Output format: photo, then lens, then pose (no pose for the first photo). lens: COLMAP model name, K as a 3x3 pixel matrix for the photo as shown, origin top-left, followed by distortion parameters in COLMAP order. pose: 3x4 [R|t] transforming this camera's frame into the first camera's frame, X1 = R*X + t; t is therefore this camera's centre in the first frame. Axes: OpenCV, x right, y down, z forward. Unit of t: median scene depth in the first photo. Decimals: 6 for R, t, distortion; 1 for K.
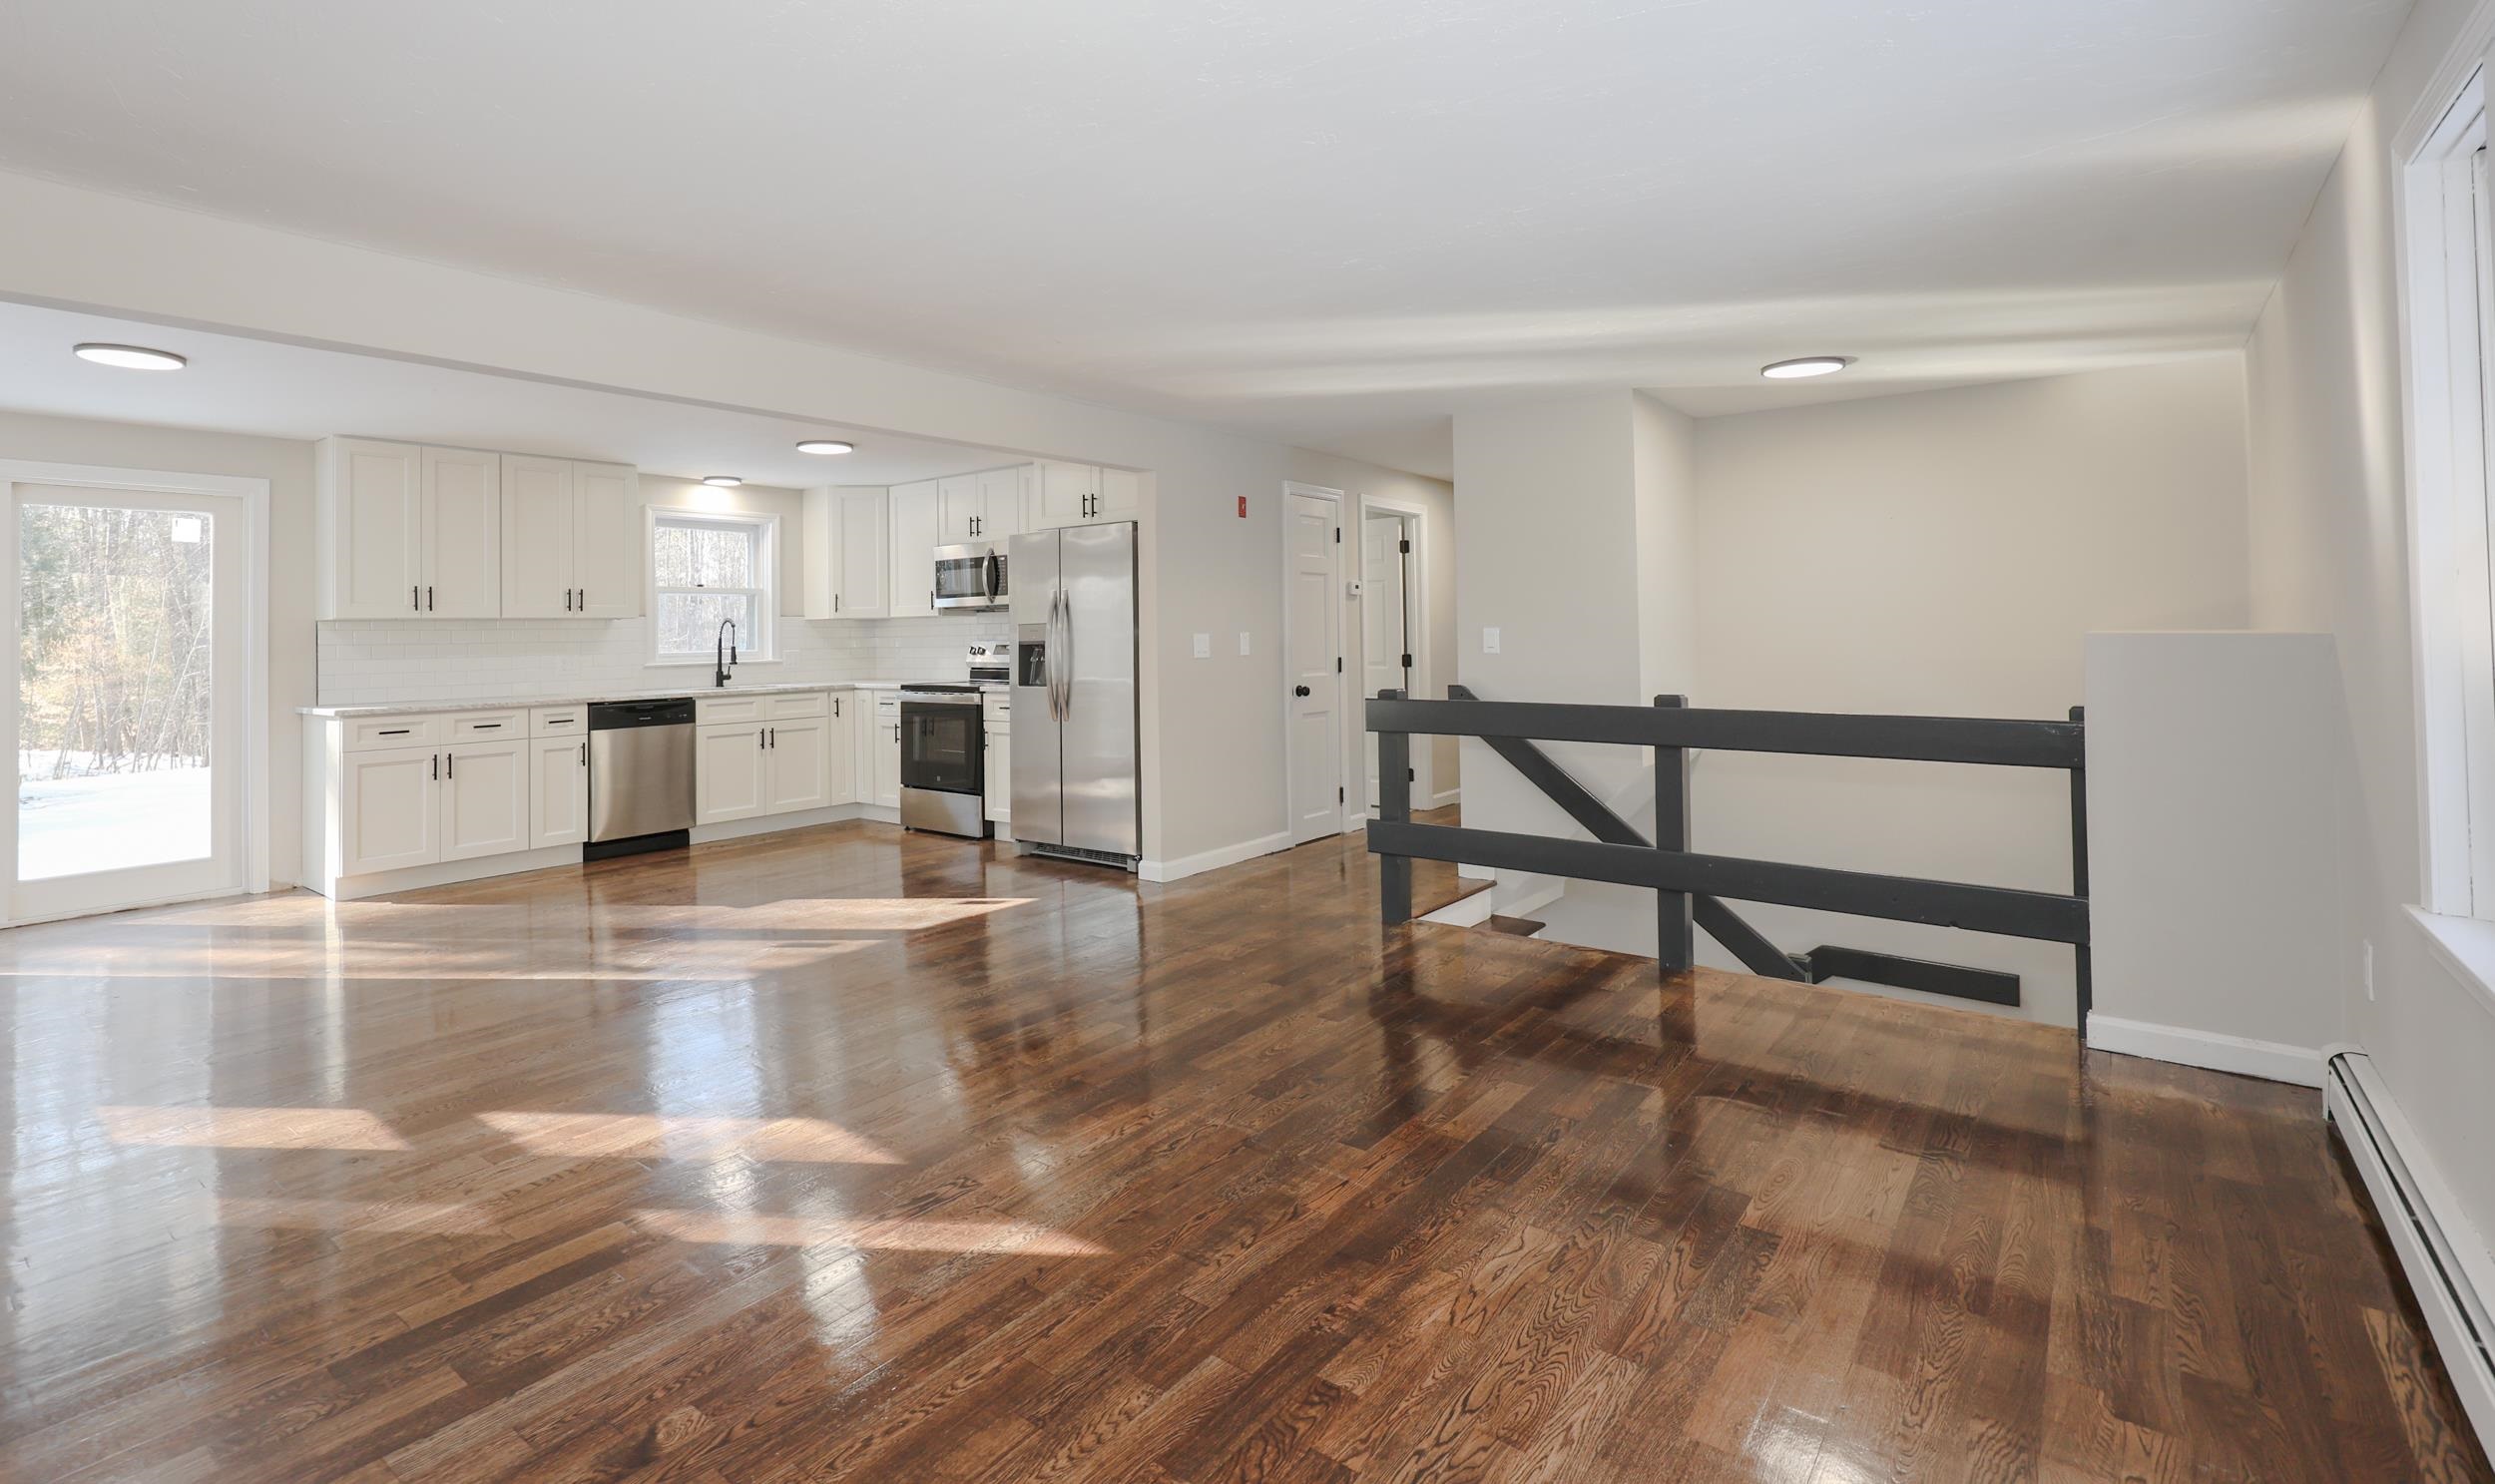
lens RADIAL K [[1157.2, 0, 1154.3], [0, 1157.2, 608.7], [0, 0, 1]] dist [-0.000796, -0.000126]
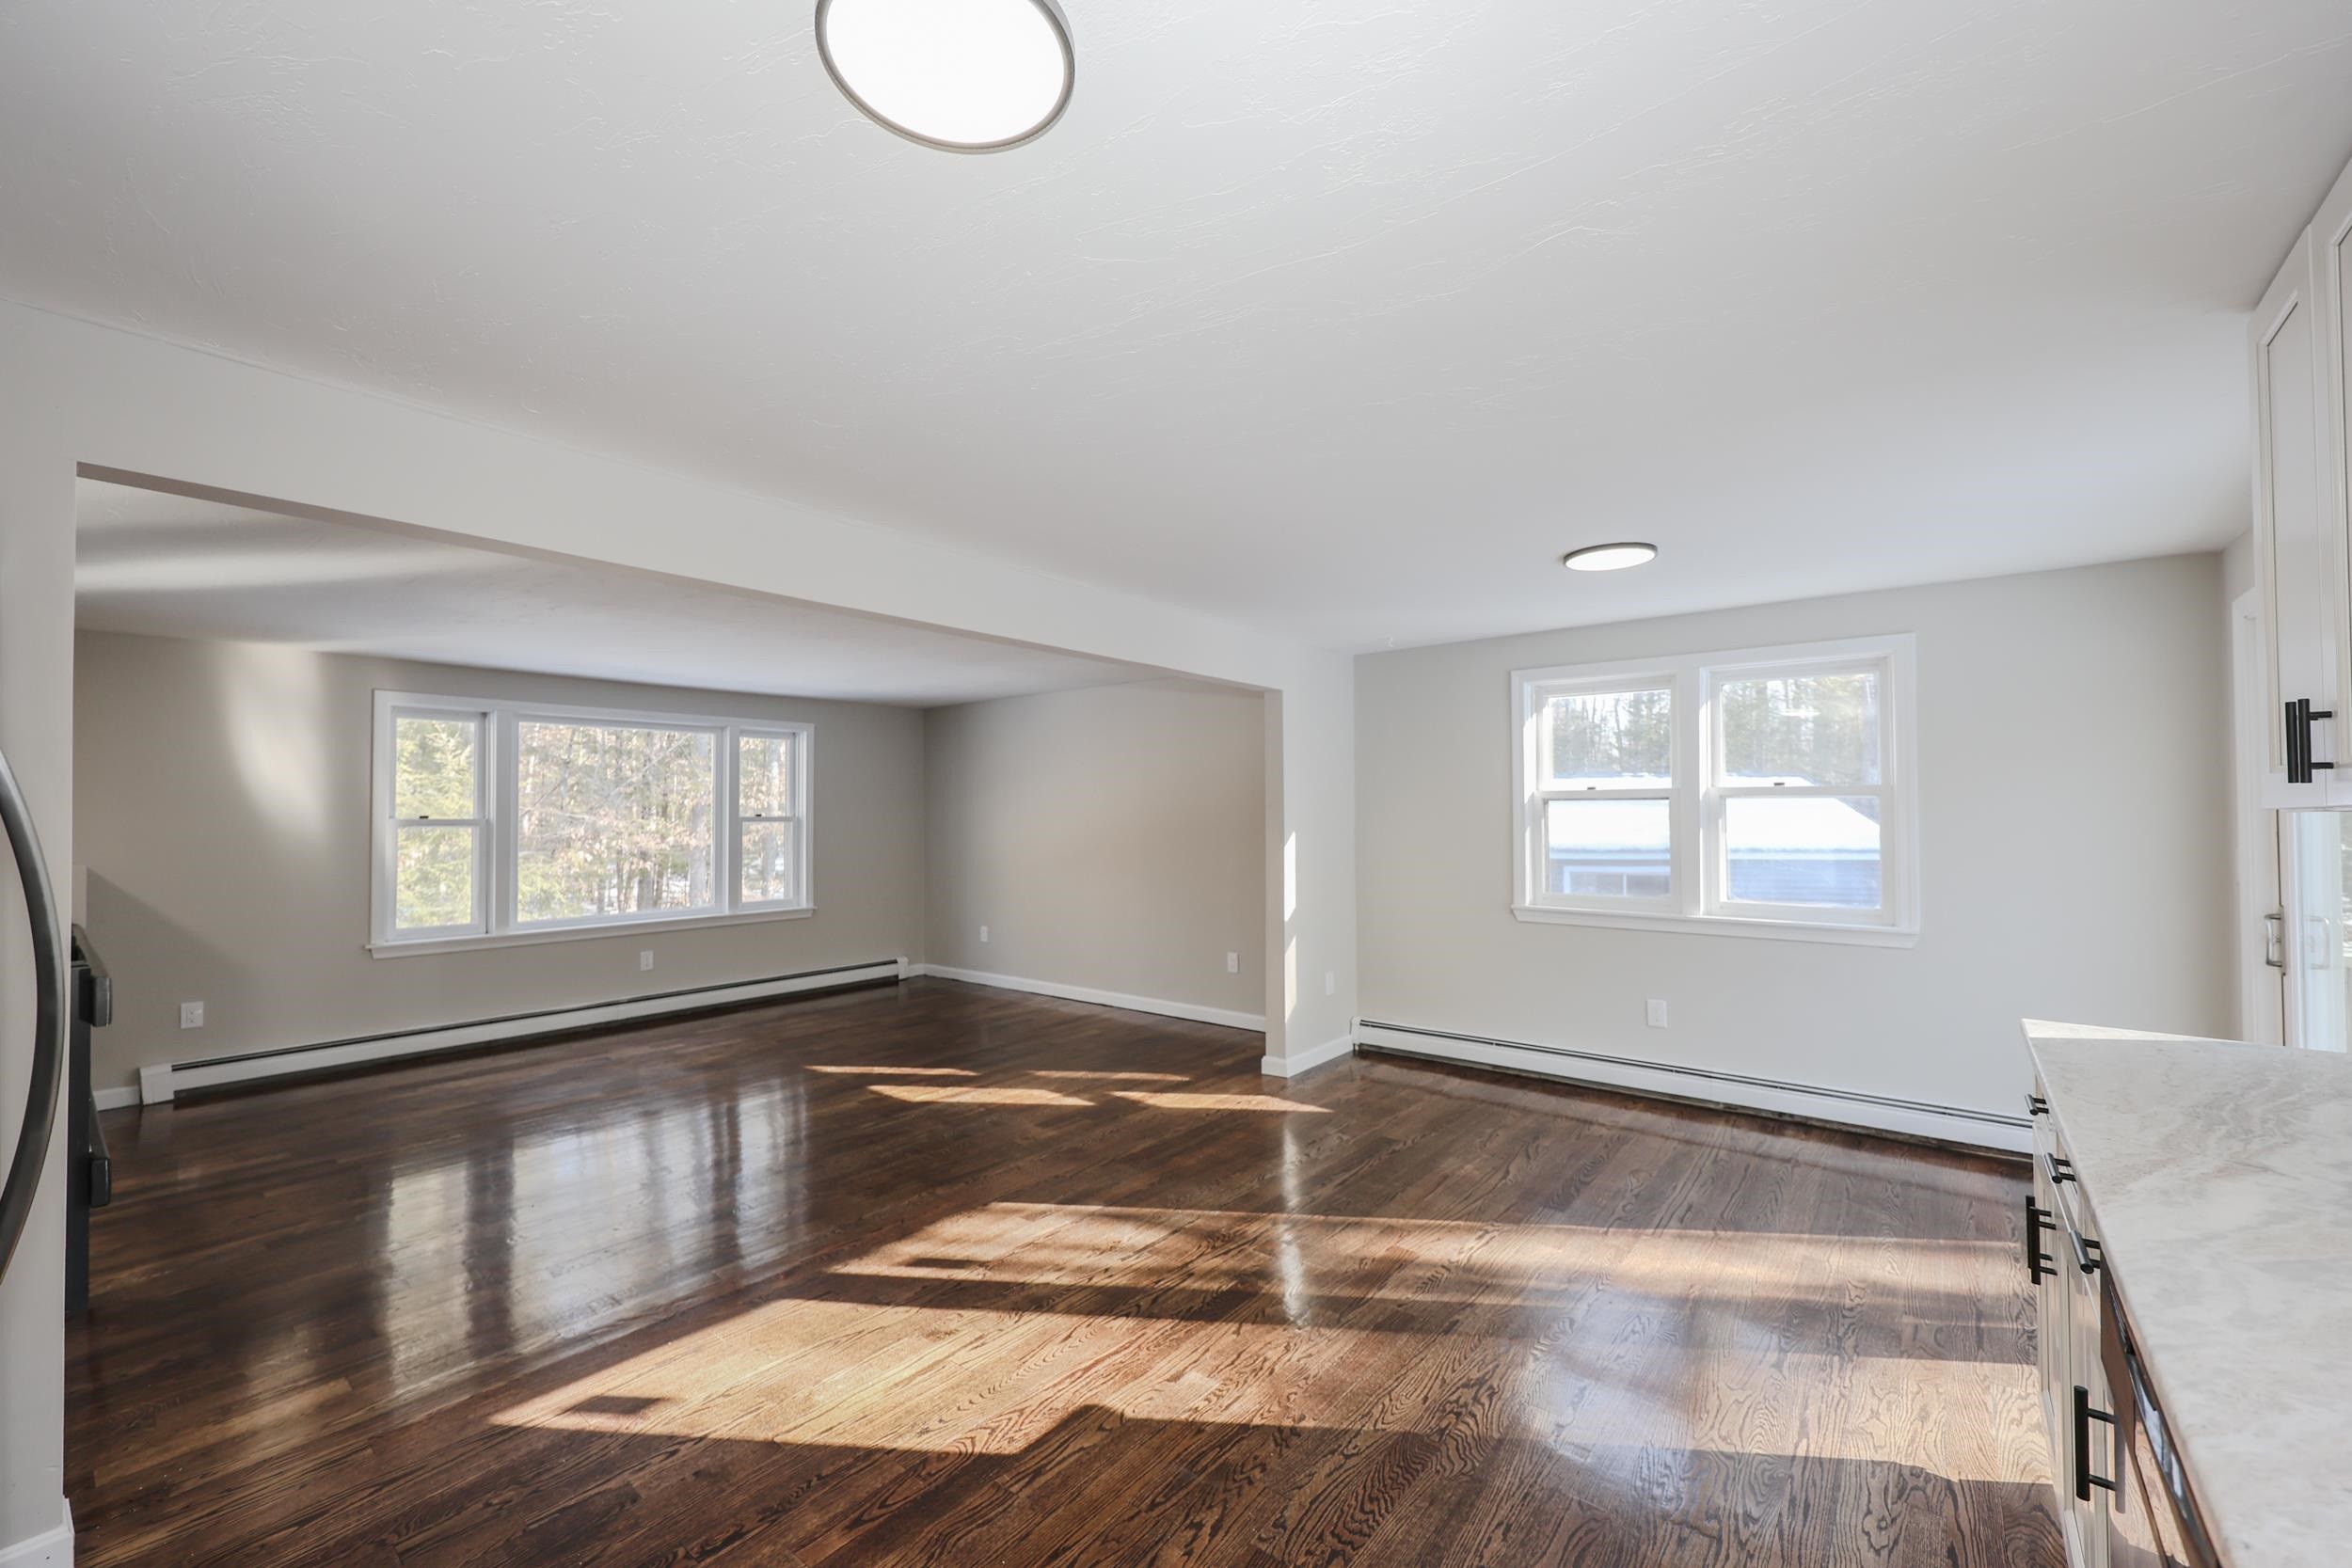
lens RADIAL K [[943.3, 0, 1186.4], [0, 943.3, 790.6], [0, 0, 1]] dist [0.000430, 0.000026]
pose [[-0.999437, 0.021543, -0.025734, -0.353017], [0.022605, 0.998875, -0.041690, 0.002395], [0.024807, -0.042249, -0.998799, 1.276047]]
